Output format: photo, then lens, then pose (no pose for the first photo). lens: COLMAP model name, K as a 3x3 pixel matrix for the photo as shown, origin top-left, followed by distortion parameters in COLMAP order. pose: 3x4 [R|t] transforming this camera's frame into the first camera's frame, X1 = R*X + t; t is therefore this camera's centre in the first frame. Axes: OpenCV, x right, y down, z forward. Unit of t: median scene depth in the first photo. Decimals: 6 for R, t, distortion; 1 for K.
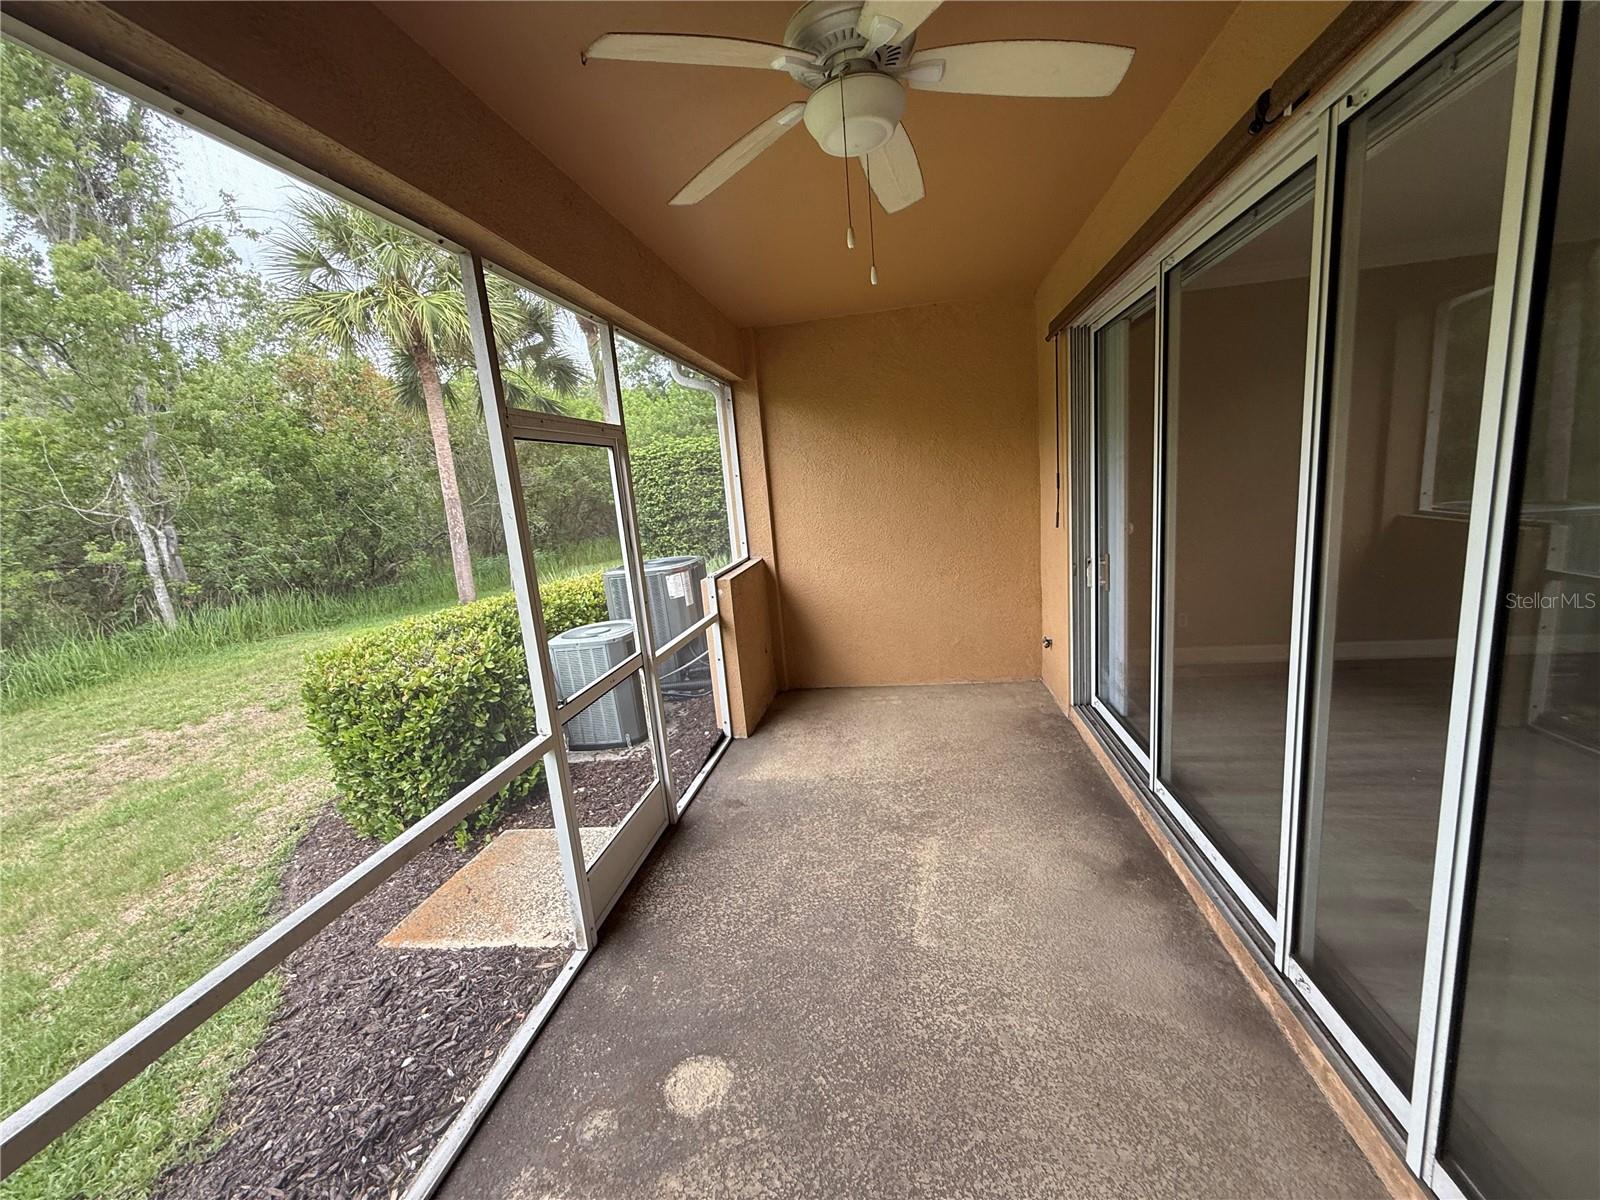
lens RADIAL K [[635.0, 0, 794.7], [0, 635.0, 602.8], [0, 0, 1]] dist [0.000392, 0.000238]
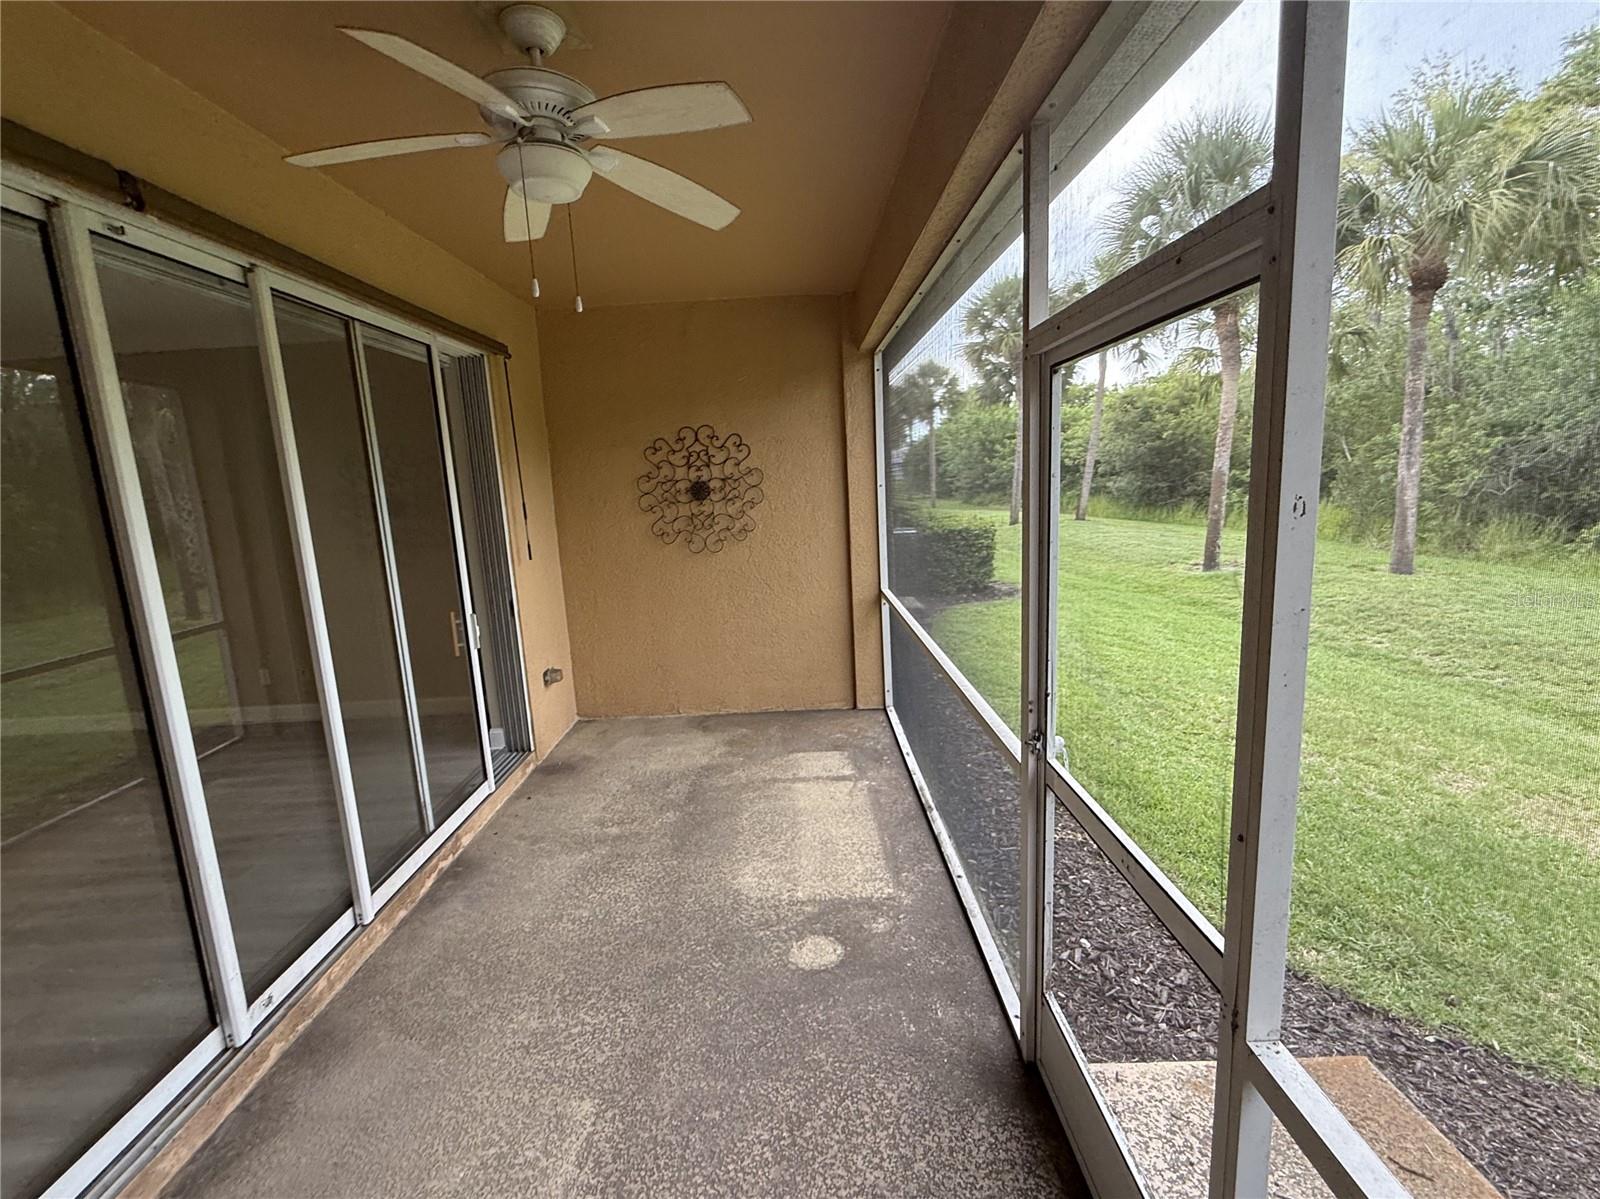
lens RADIAL K [[722.4, 0, 800.0], [0, 722.4, 599.5], [0, 0, 1]] dist [0.000049, -0.000020]
pose [[-0.974522, 0.165444, -0.151446, -0.020537], [0.101779, 0.927881, 0.358716, -0.377969], [0.199872, 0.334163, -0.921079, 1.982664]]
